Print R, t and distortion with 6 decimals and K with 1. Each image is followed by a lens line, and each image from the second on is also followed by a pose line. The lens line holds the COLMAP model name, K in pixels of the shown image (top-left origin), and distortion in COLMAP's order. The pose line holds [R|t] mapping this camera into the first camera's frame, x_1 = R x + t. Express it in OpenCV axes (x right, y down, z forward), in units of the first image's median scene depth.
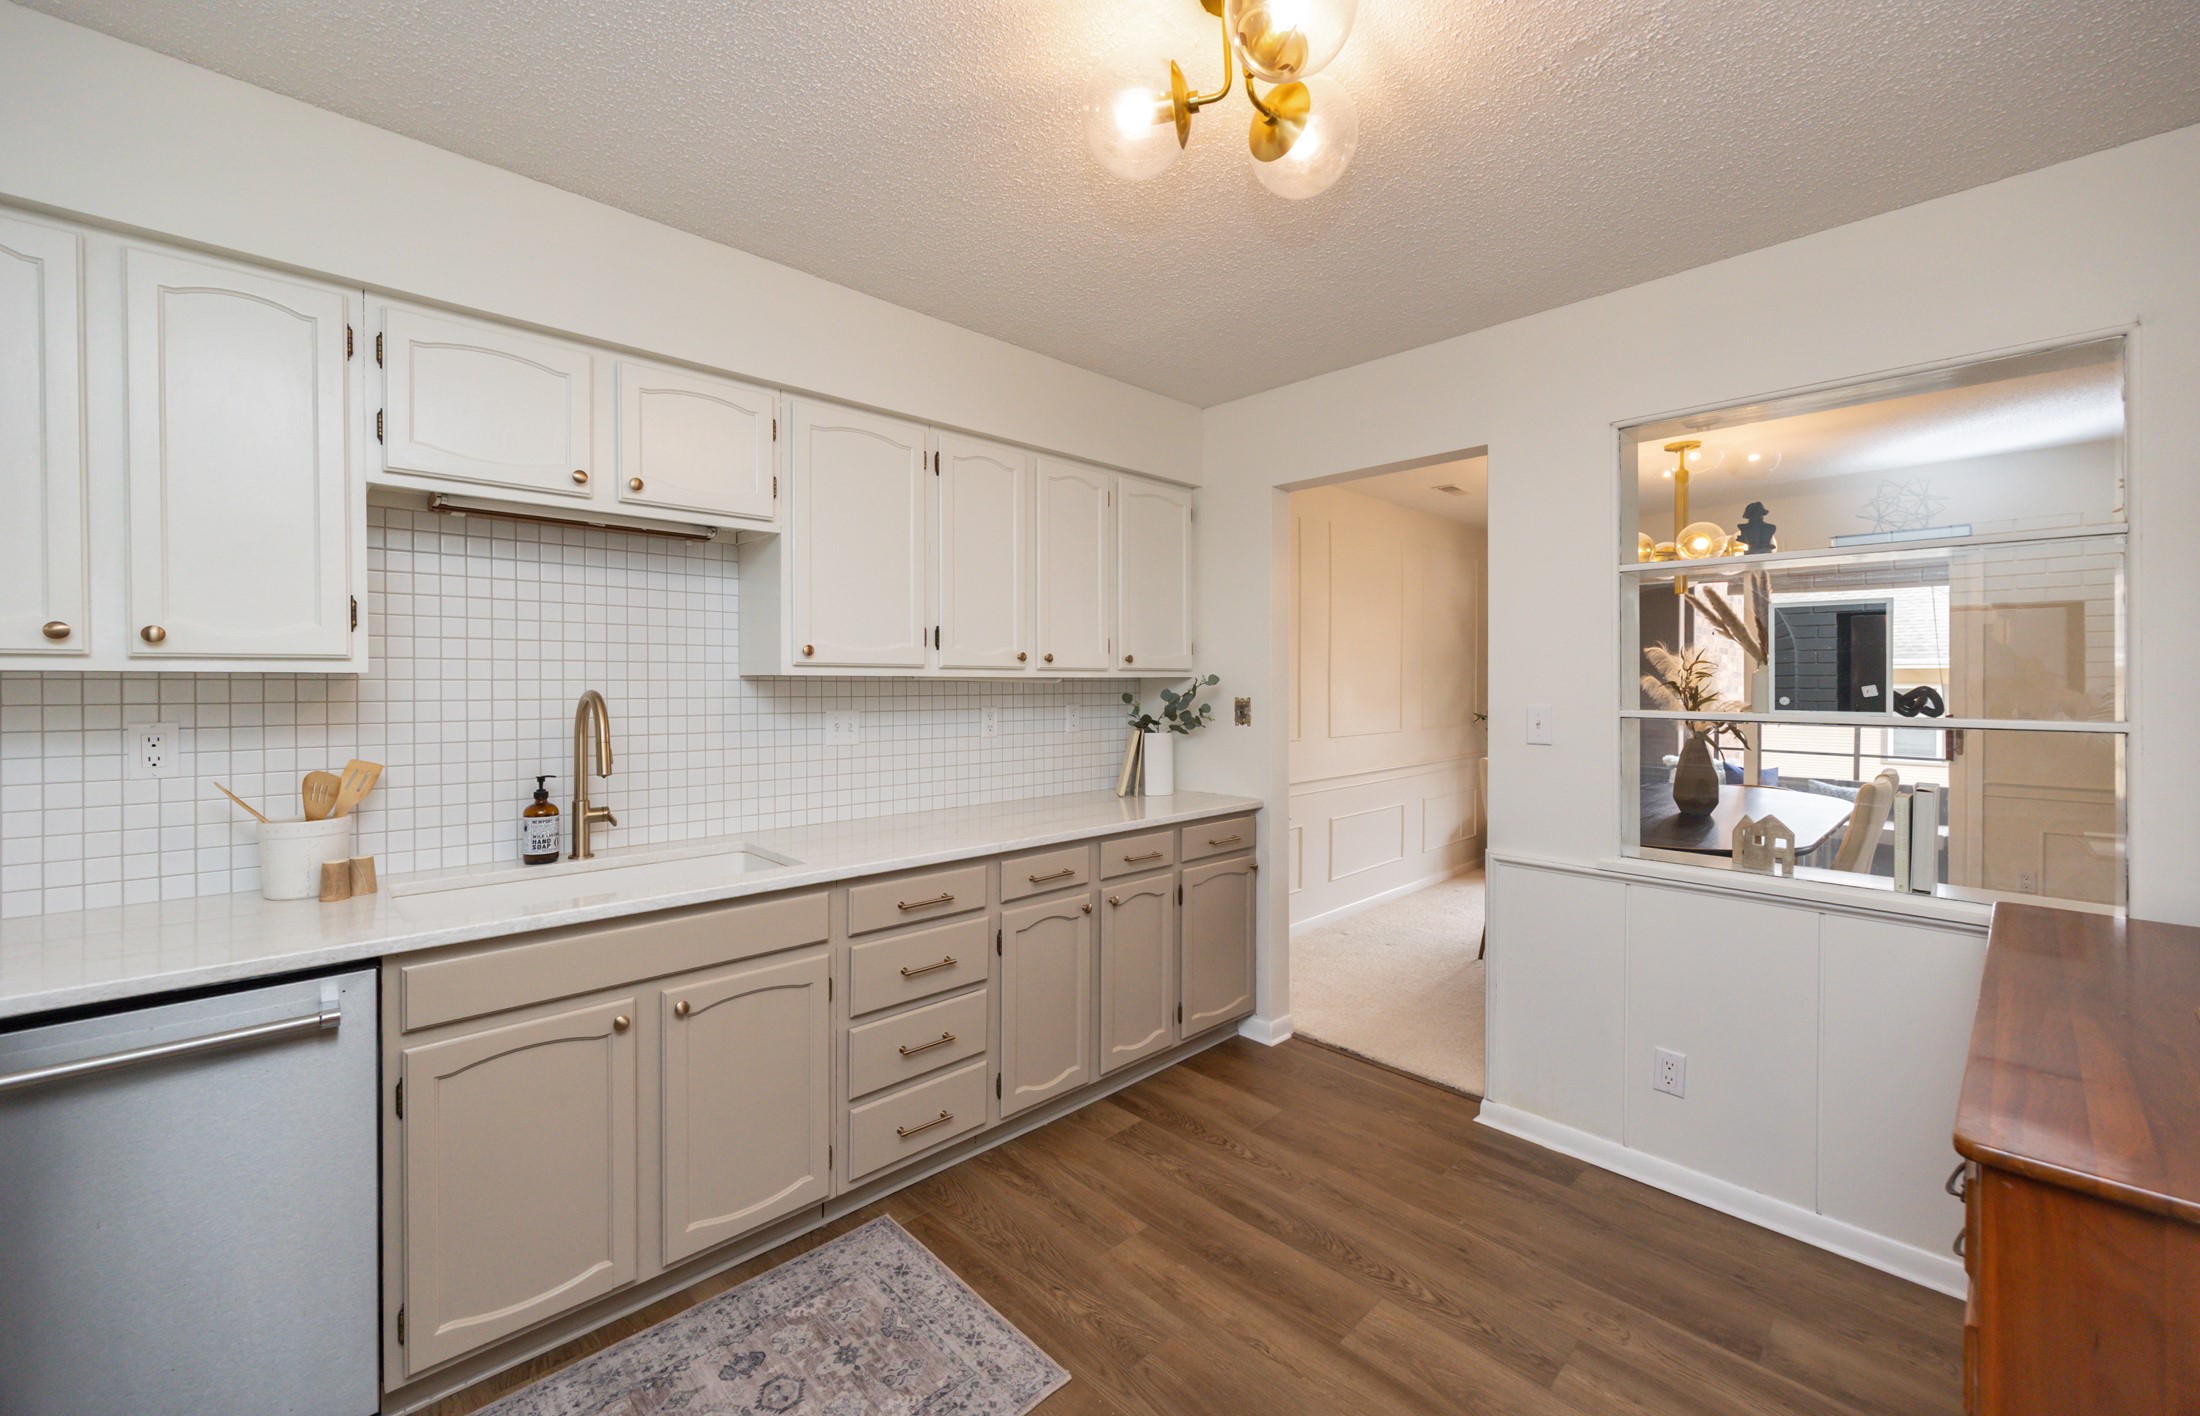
lens RADIAL K [[880.9, 0, 1105.0], [0, 880.9, 690.5], [0, 0, 1]] dist [-0.002560, -0.000373]
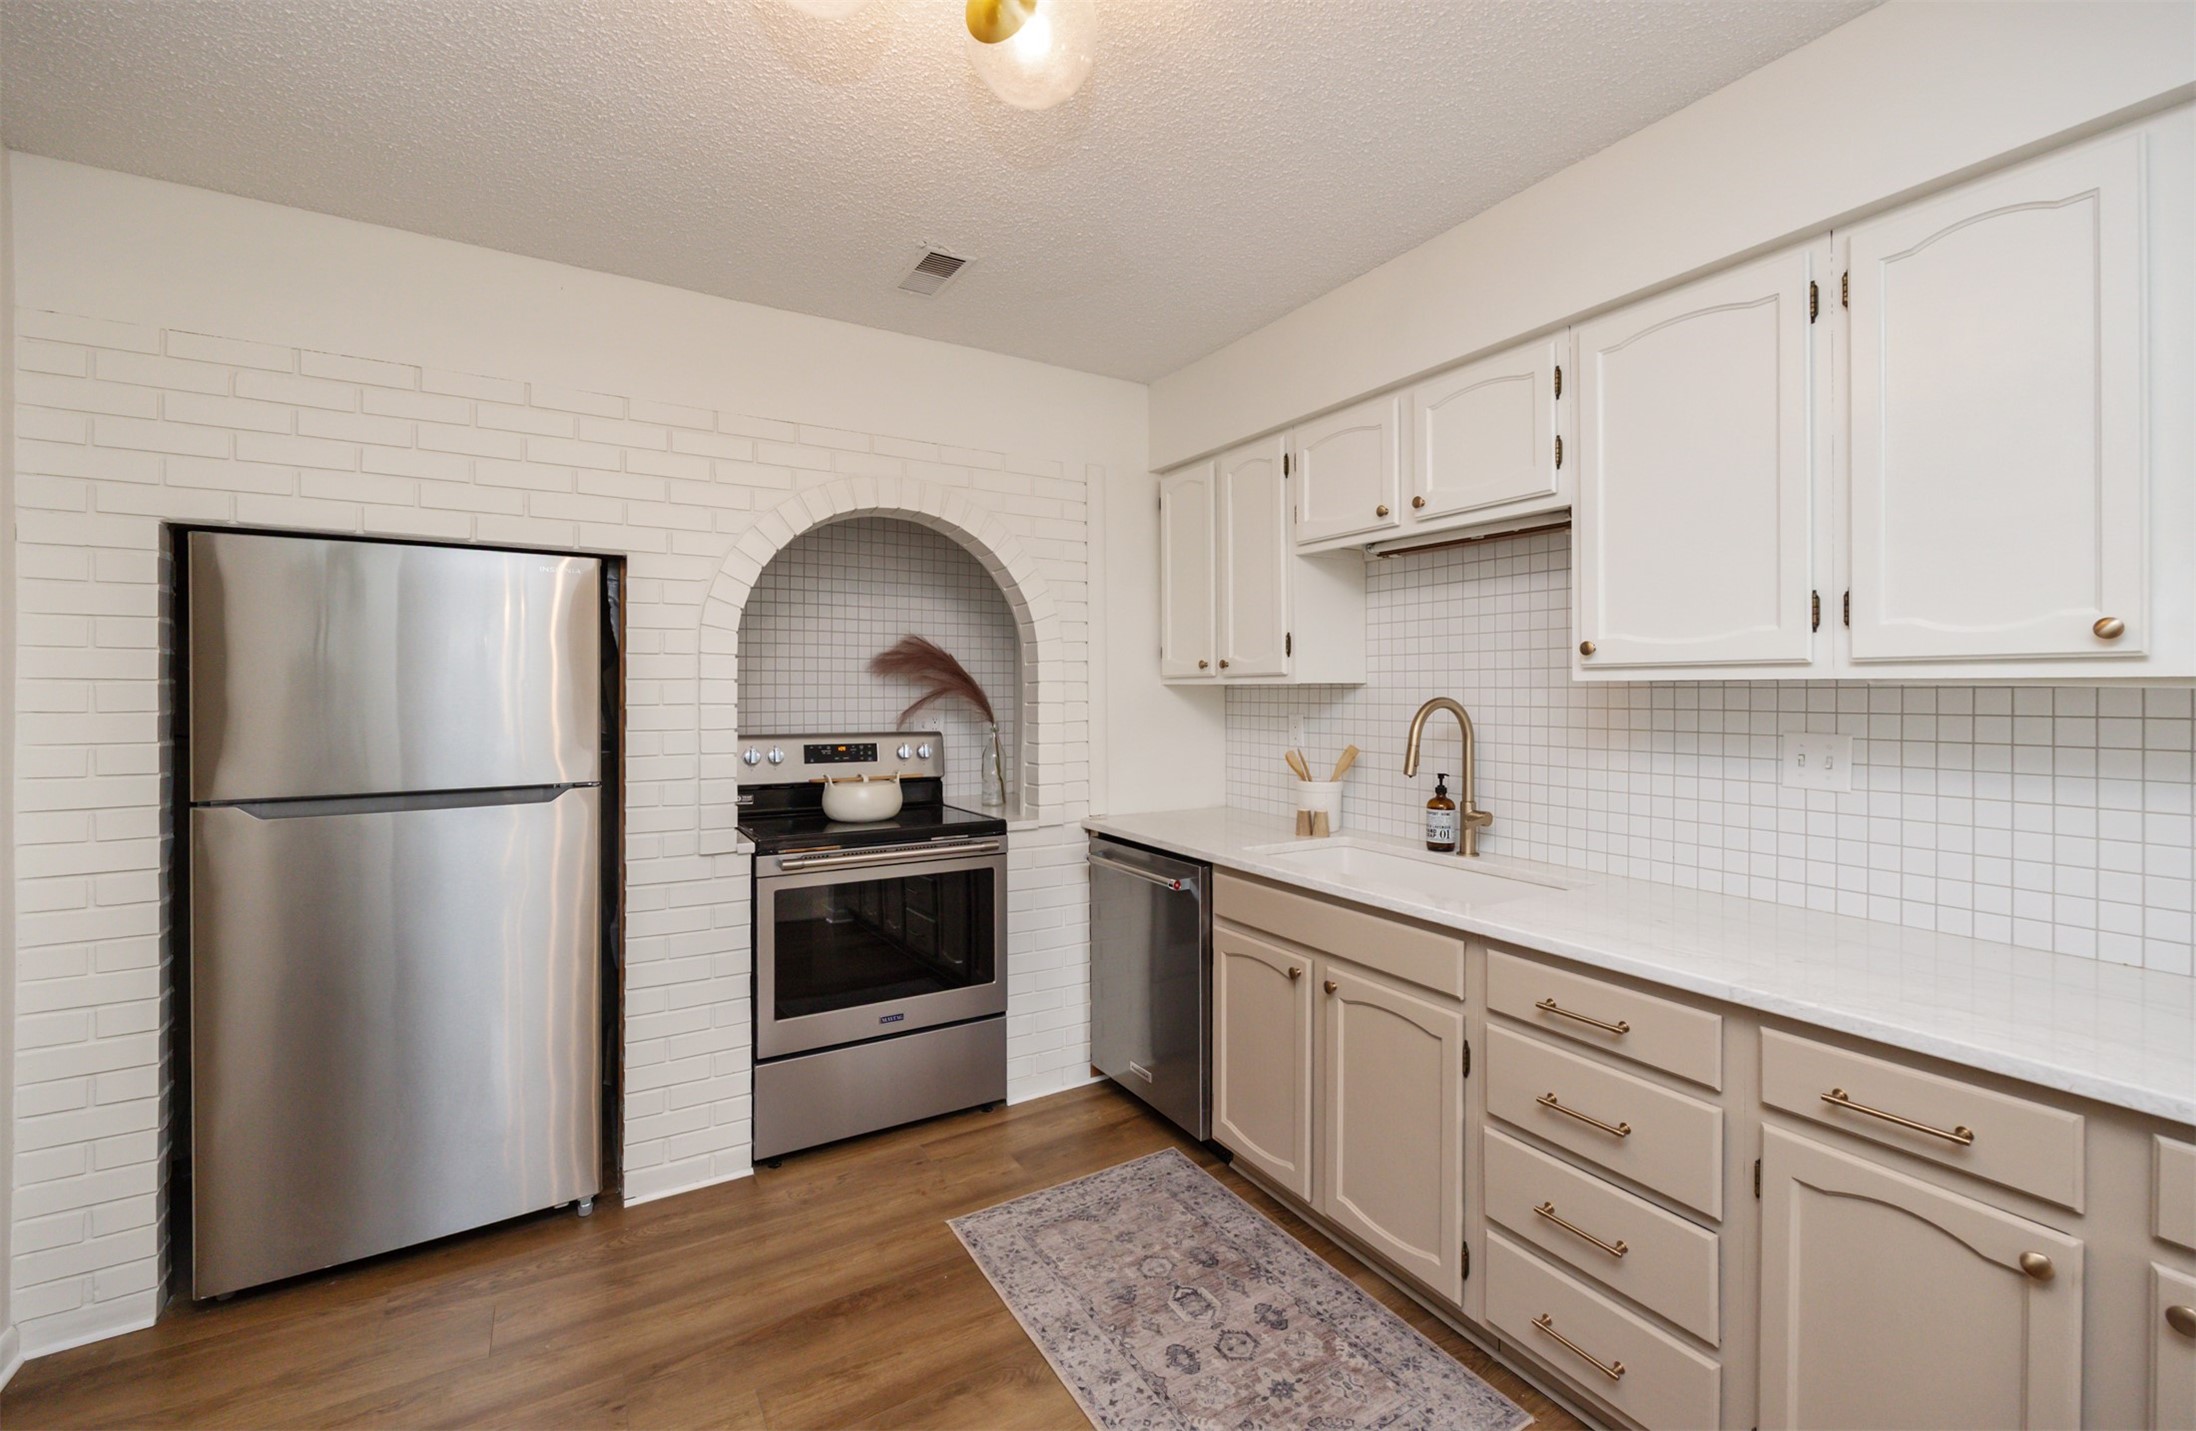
lens RADIAL K [[879.3, 0, 1090.5], [0, 879.3, 702.4], [0, 0, 1]] dist [-0.002560, -0.000373]
pose [[-0.227879, 0.013675, -0.973593, 0.582689], [-0.009809, 0.999818, 0.016339, -0.007550], [0.973640, 0.013273, -0.227704, 0.863465]]
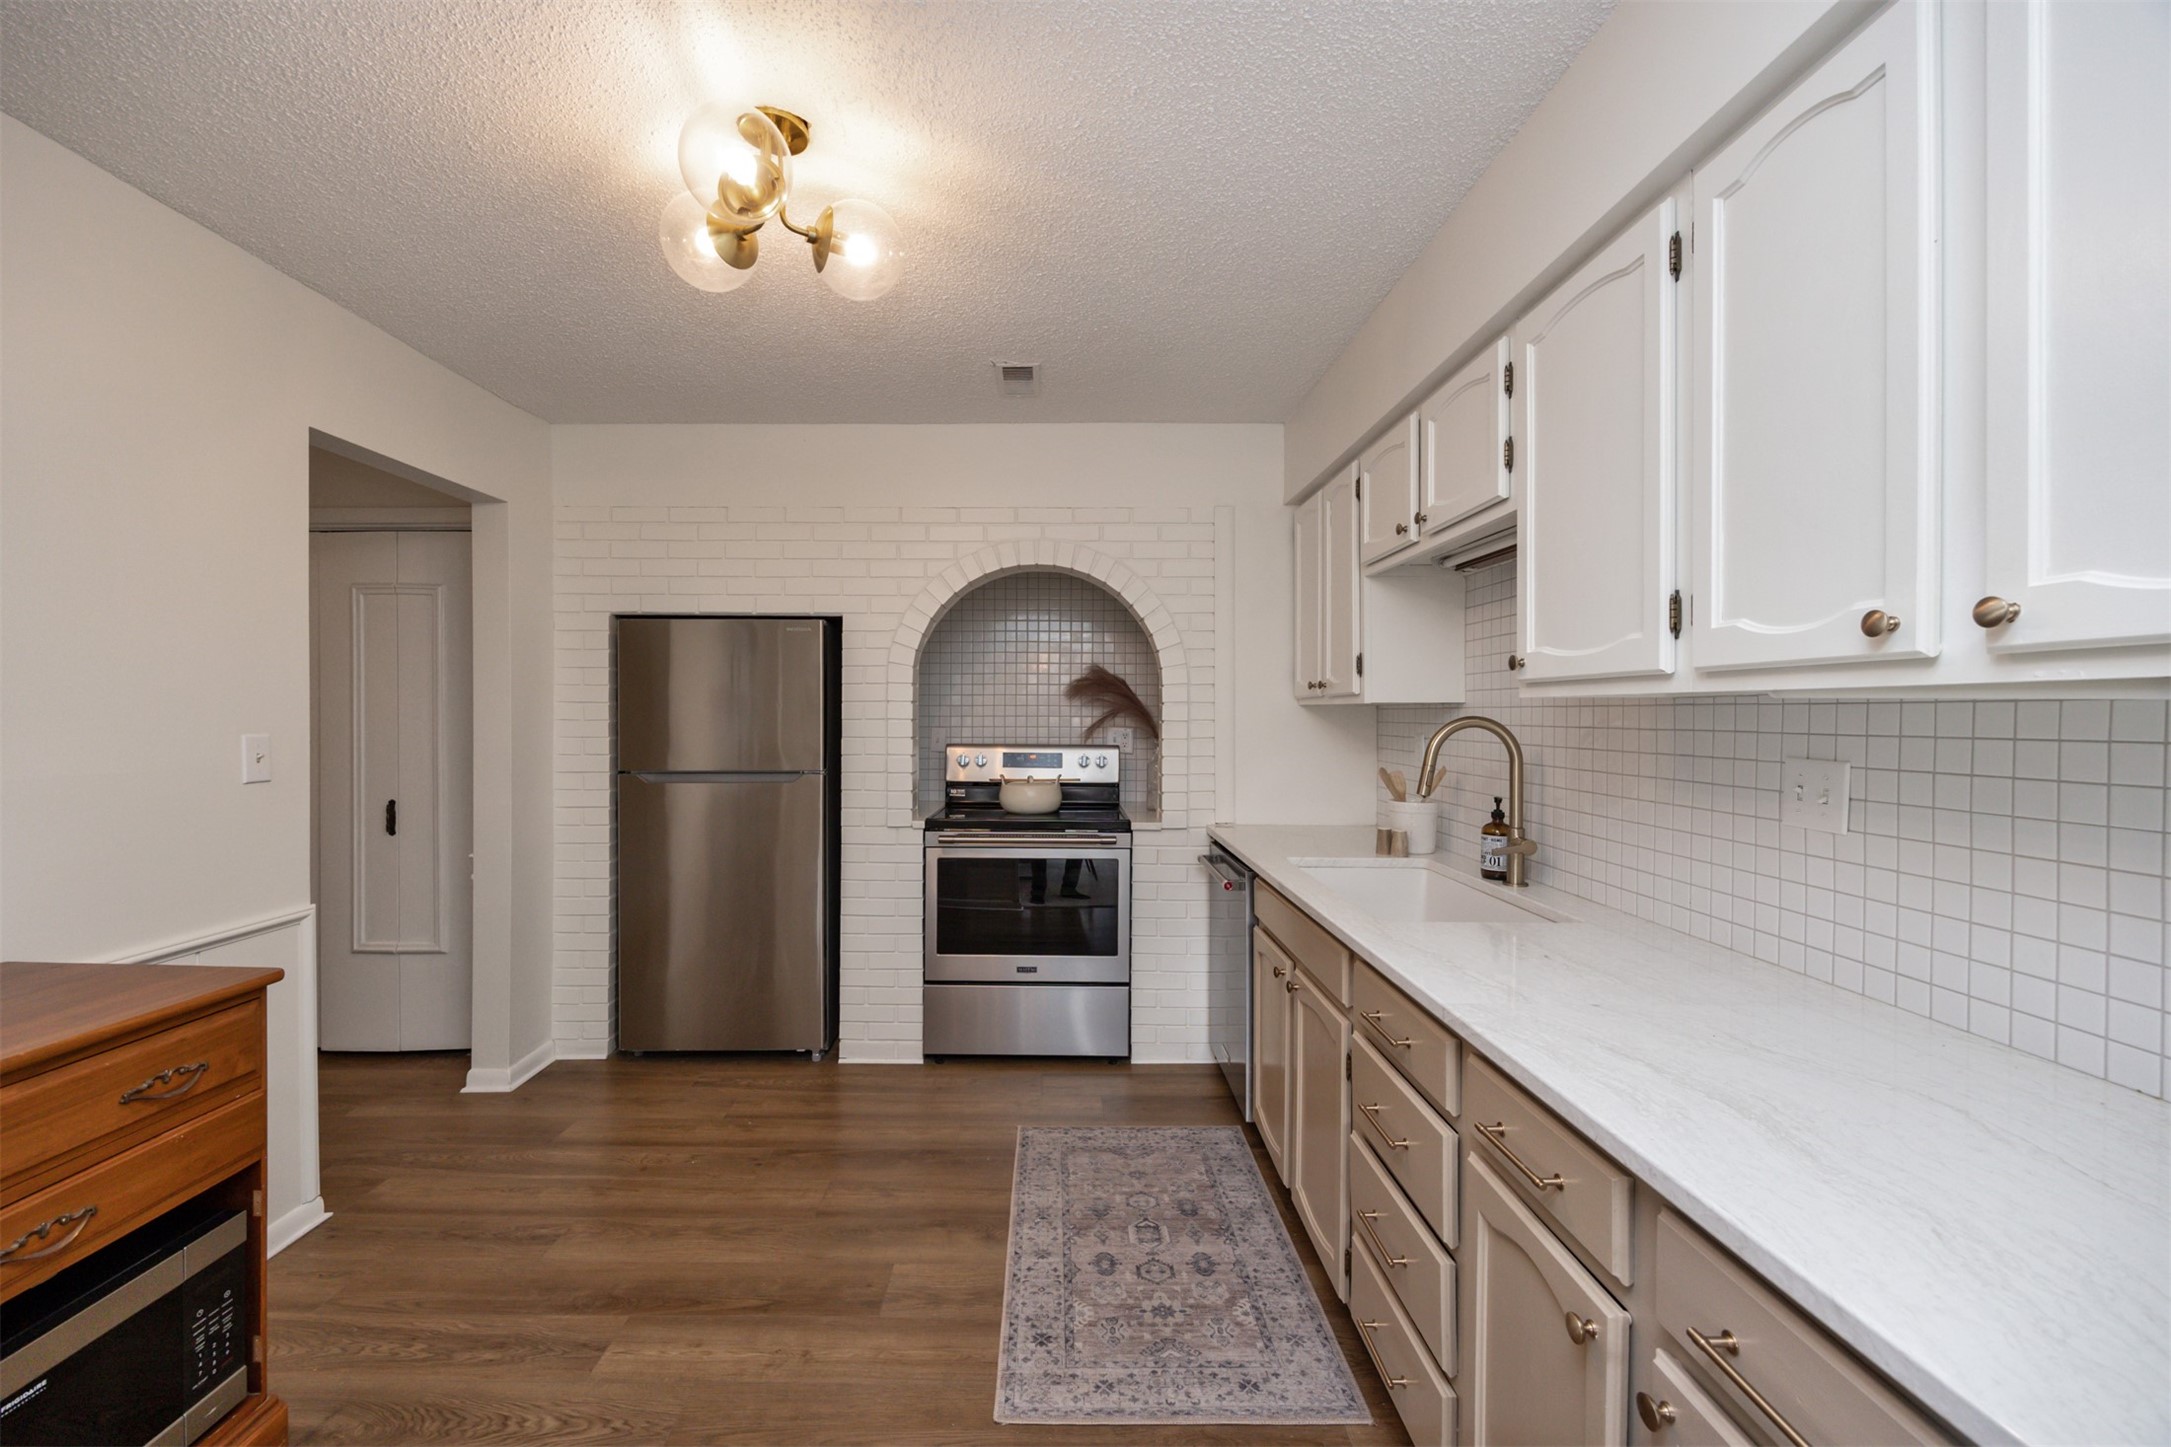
lens RADIAL K [[839.2, 0, 1063.6], [0, 839.2, 730.4], [0, 0, 1]] dist [-0.007599, 0.000276]
pose [[-0.689079, 0.014926, -0.724532, 0.471211], [-0.008358, 0.999558, 0.028541, -0.006871], [0.724638, 0.025722, -0.688650, 1.391365]]
